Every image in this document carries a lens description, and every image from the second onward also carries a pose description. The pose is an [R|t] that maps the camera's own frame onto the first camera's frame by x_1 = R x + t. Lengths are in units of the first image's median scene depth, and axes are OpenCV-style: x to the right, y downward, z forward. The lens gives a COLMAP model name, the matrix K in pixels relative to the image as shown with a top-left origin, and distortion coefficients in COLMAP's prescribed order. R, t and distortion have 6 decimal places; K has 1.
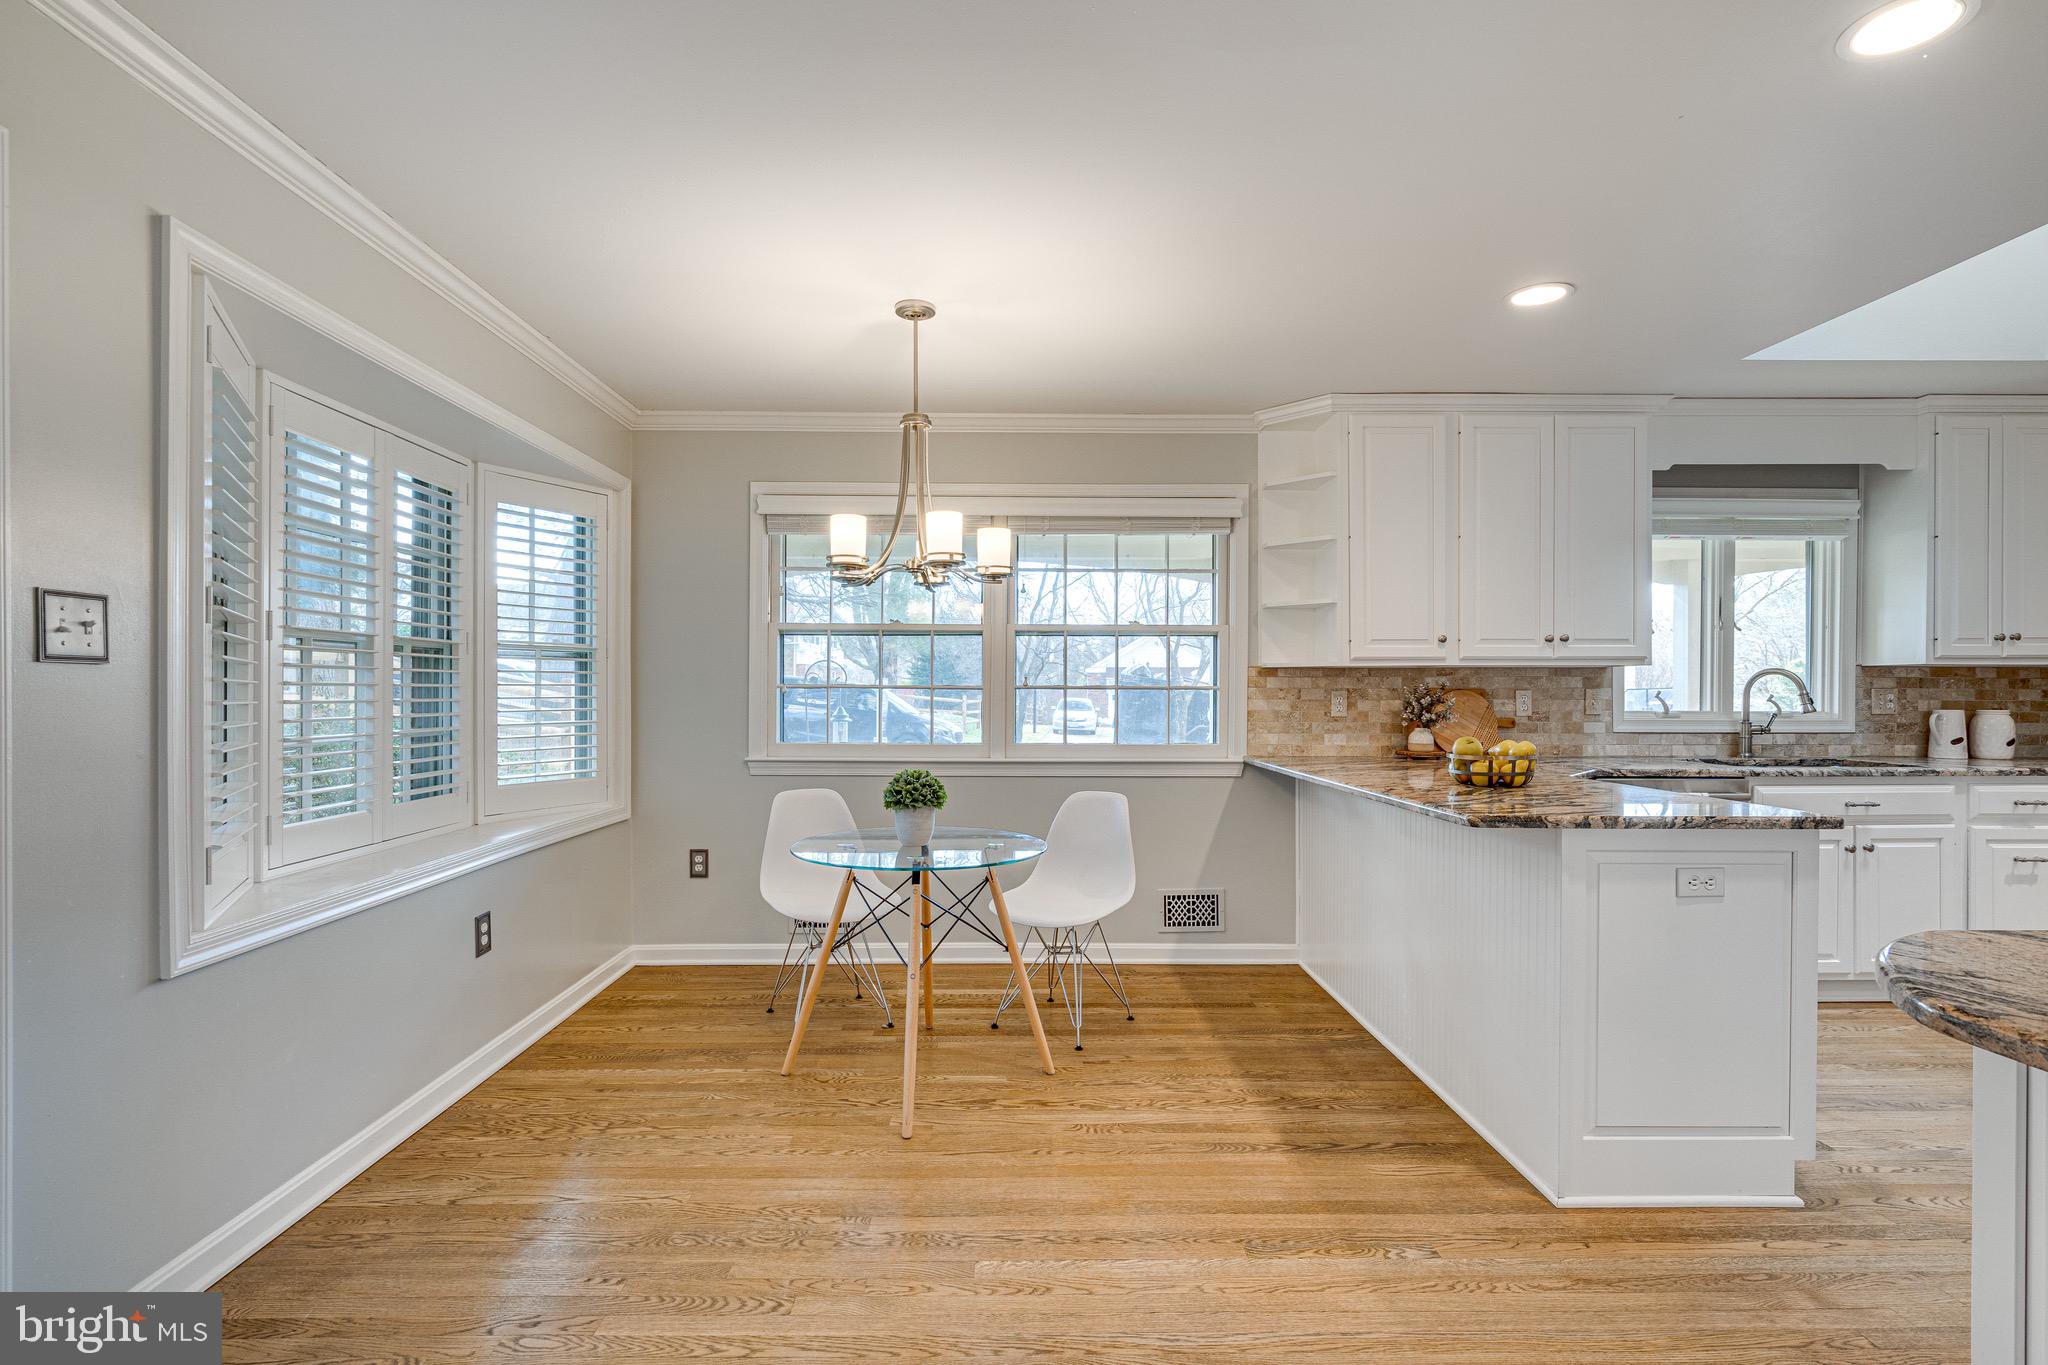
lens RADIAL K [[944.1, 0, 1017.3], [0, 944.1, 699.4], [0, 0, 1]] dist [-0.010440, 0.004276]
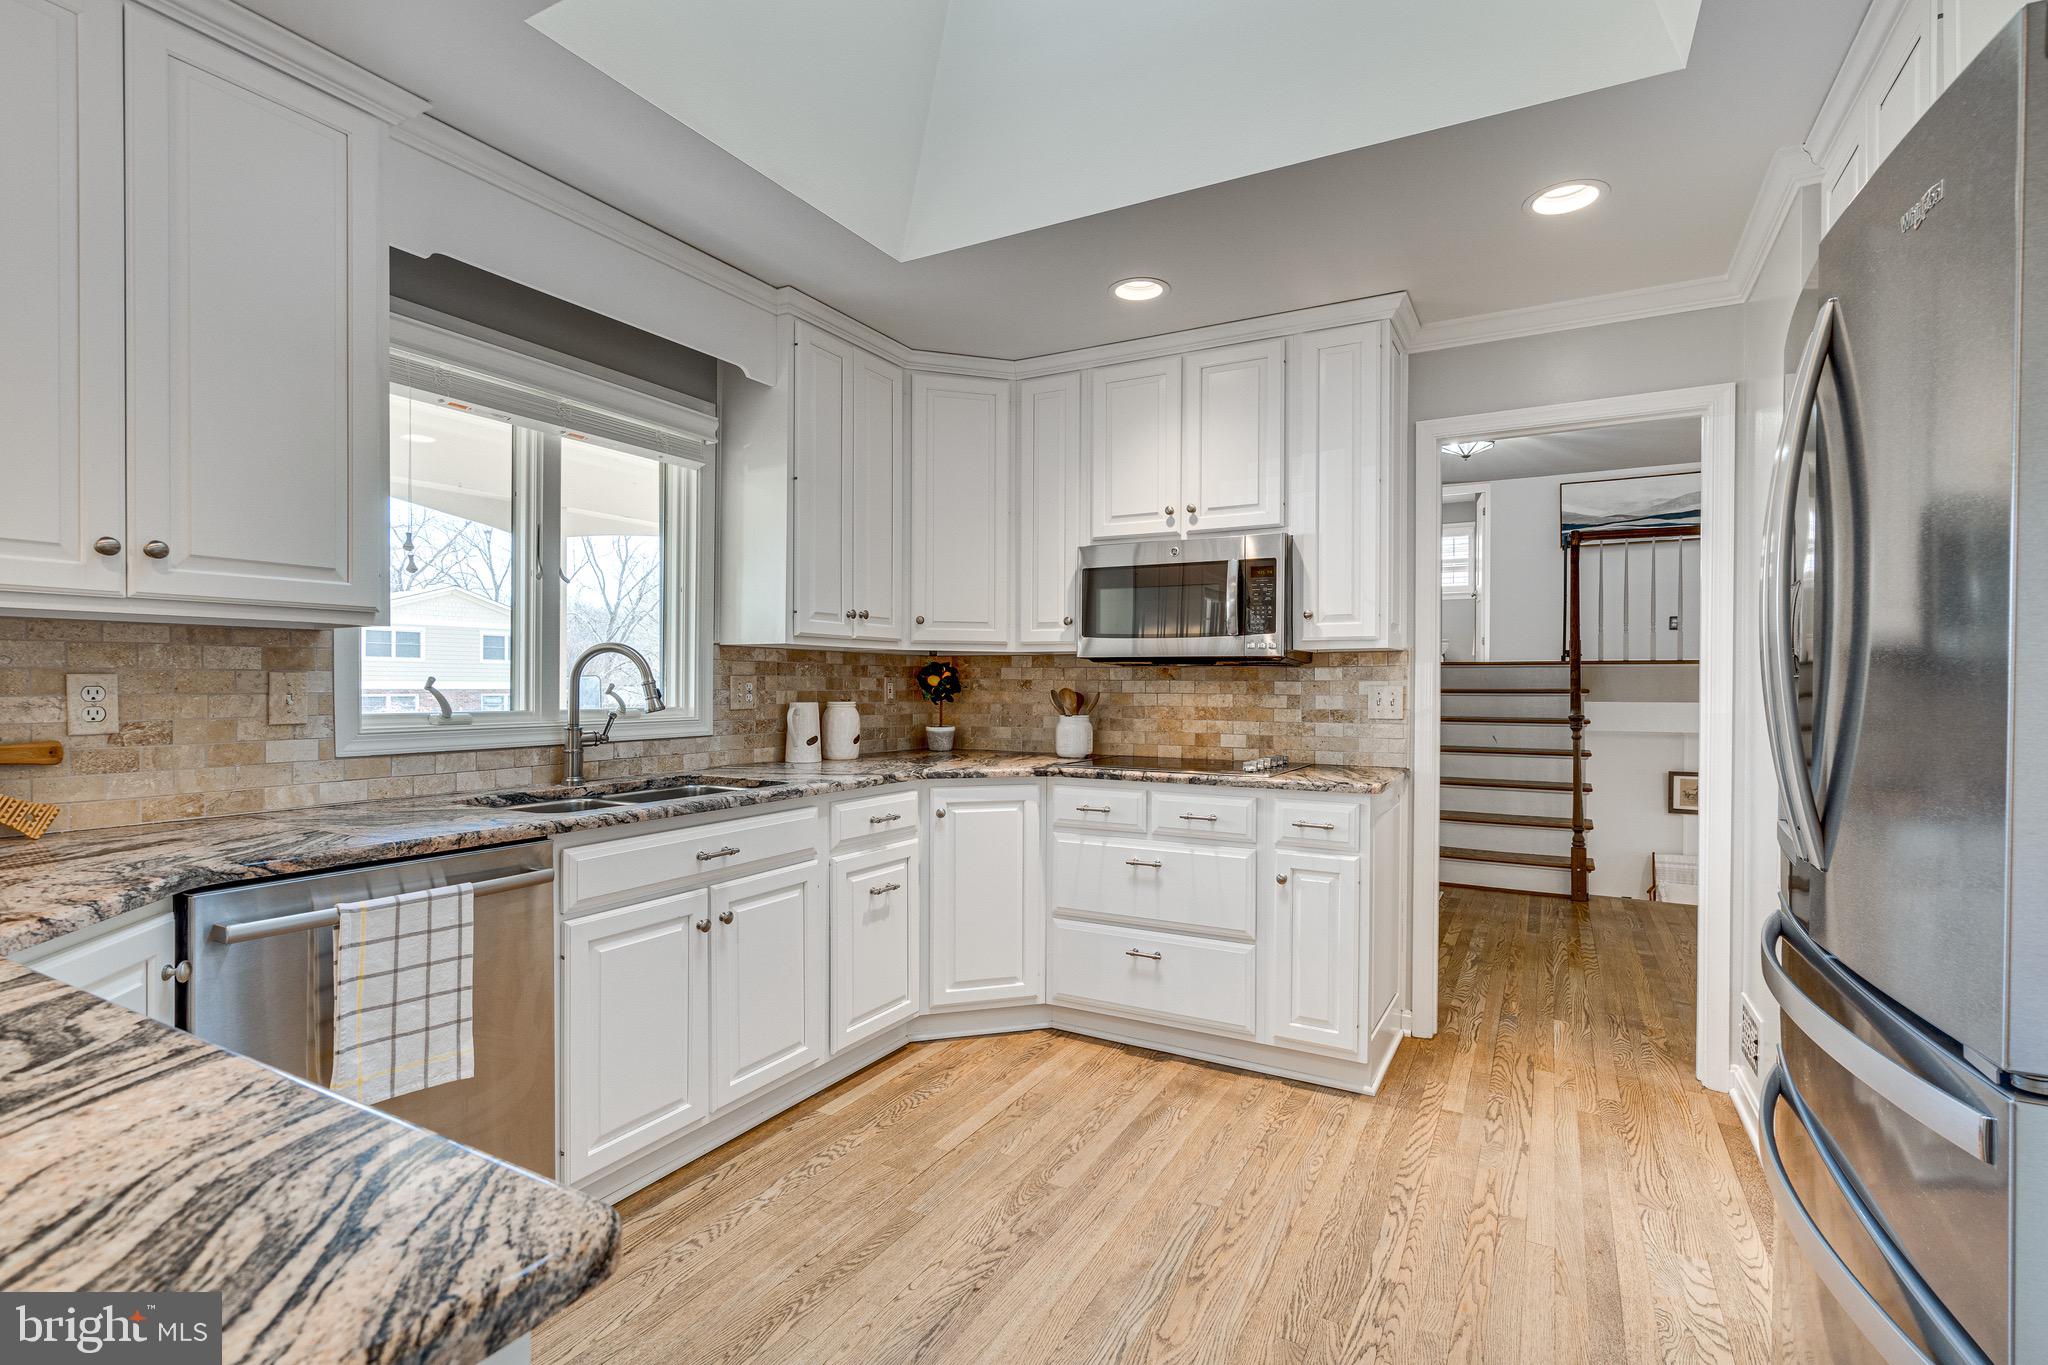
lens RADIAL K [[944.1, 0, 1042.9], [0, 944.1, 690.8], [0, 0, 1]] dist [-0.010440, 0.004276]
pose [[0.492217, -0.007206, 0.870443, 0.410739], [-0.000007, 0.999966, 0.008283, -0.006045], [-0.870473, -0.004083, 0.492200, 0.448563]]
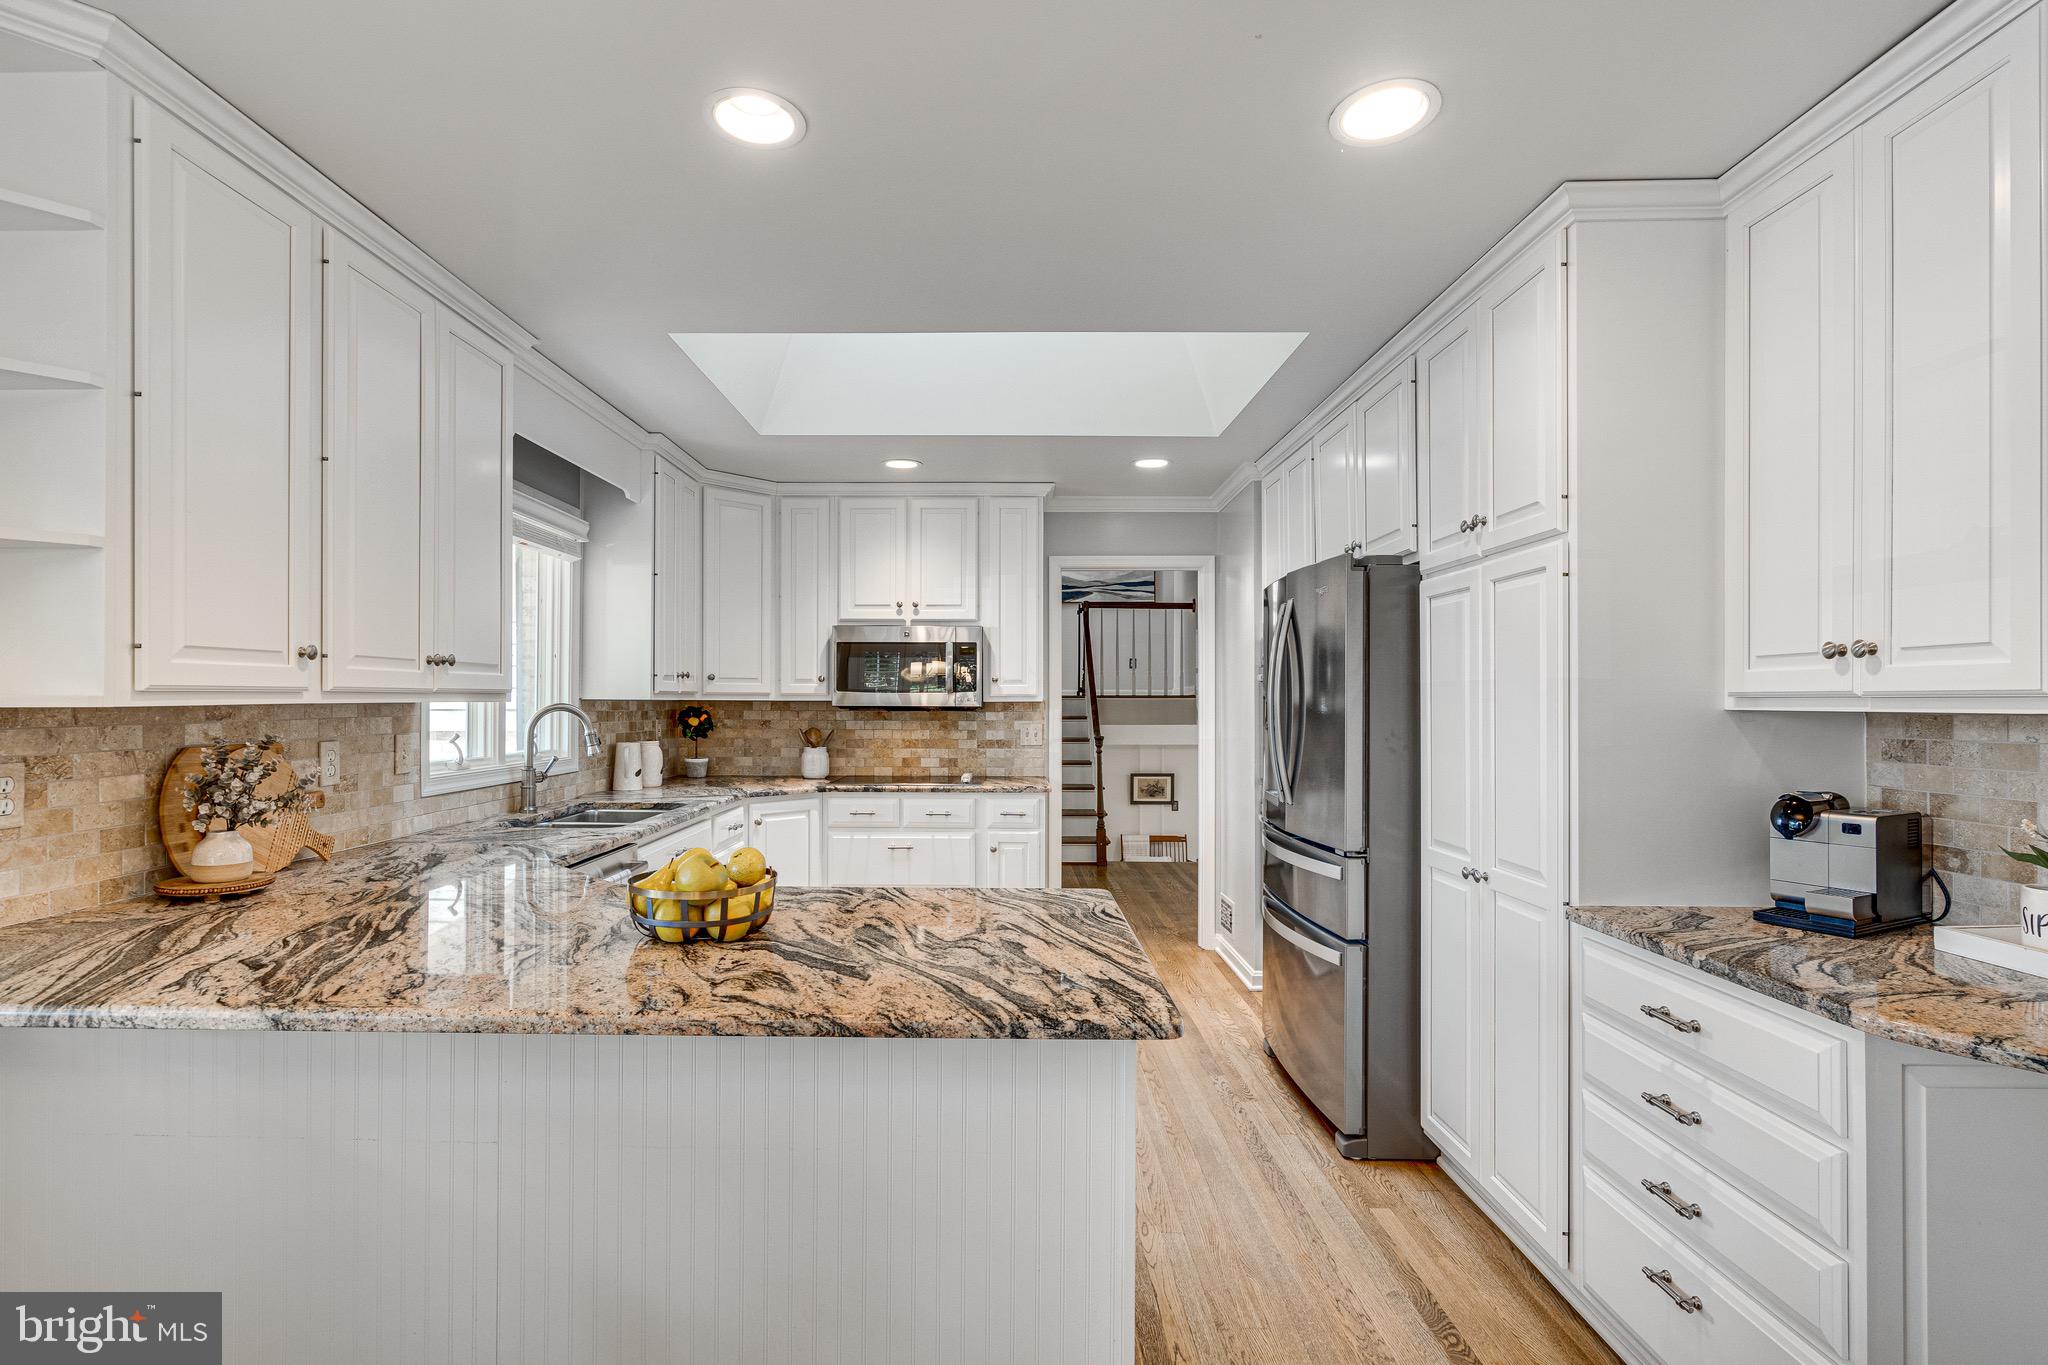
lens RADIAL K [[964.0, 0, 985.3], [0, 964.0, 696.2], [0, 0, 1]] dist [-0.002742, -0.000075]
pose [[0.036538, 0.003398, 0.999326, -0.052962], [0.001677, 0.999993, -0.003462, -0.038117], [-0.999331, 0.001803, 0.036532, 0.615552]]
